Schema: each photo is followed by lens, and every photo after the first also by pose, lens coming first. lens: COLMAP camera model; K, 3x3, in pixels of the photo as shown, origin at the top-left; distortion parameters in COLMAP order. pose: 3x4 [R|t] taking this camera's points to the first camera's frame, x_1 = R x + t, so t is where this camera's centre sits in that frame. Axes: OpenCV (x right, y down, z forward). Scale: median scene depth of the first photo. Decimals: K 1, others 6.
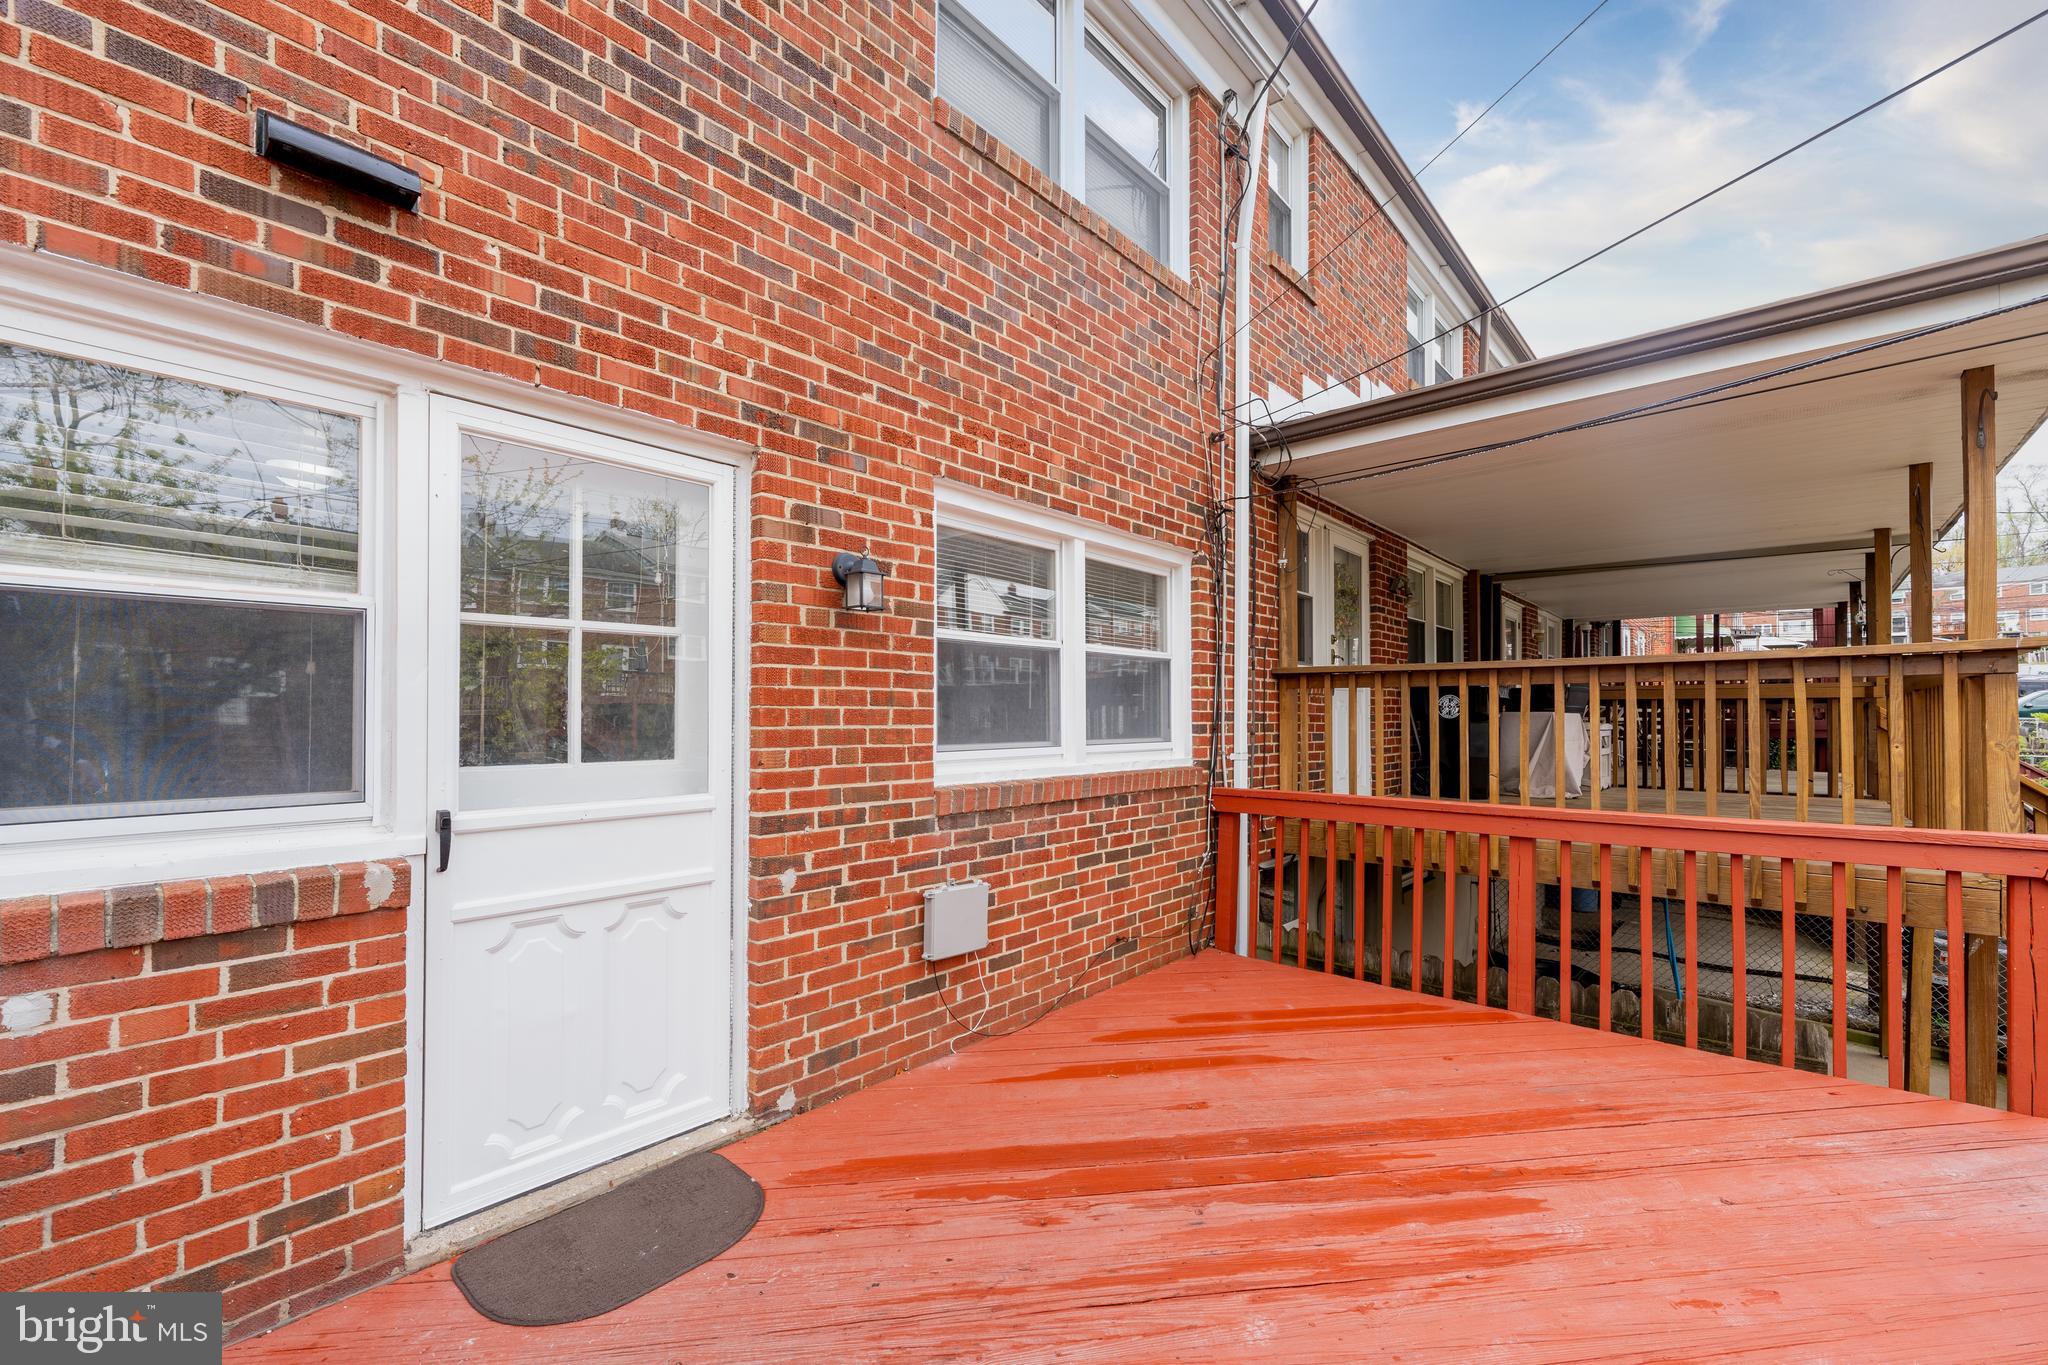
lens RADIAL K [[846.1, 0, 1027.4], [0, 846.1, 685.6], [0, 0, 1]] dist [0.000851, -0.000011]
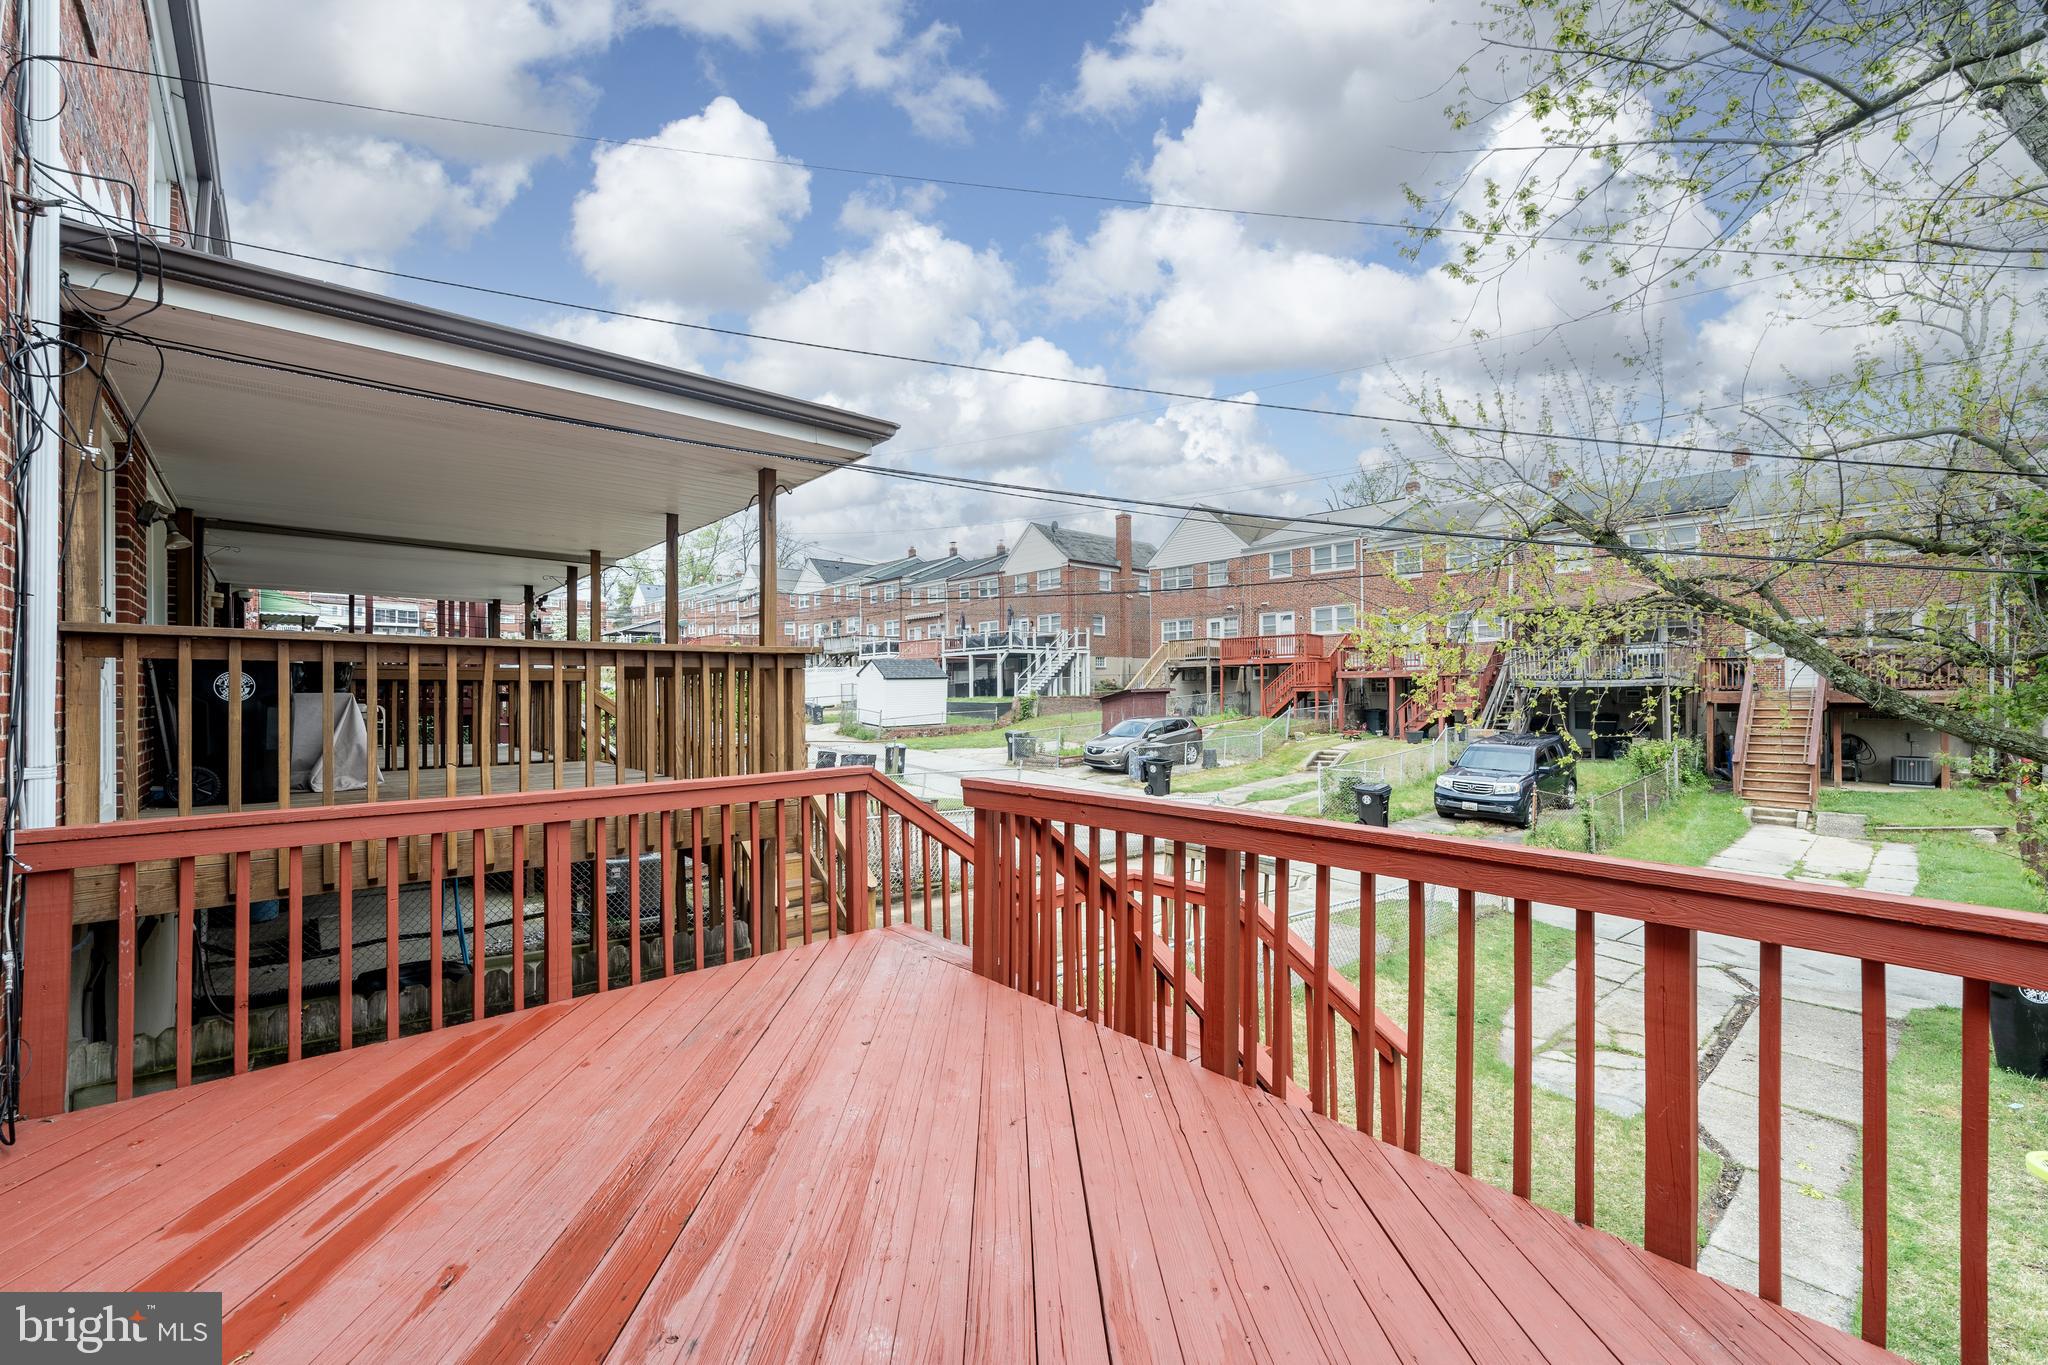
lens RADIAL K [[846.1, 0, 1027.4], [0, 846.1, 685.6], [0, 0, 1]] dist [0.000851, -0.000011]
pose [[0.127688, 0.003702, 0.991807, -0.169657], [-0.024247, 0.999706, -0.000610, 0.006728], [-0.991518, -0.023970, 0.127740, 0.192471]]
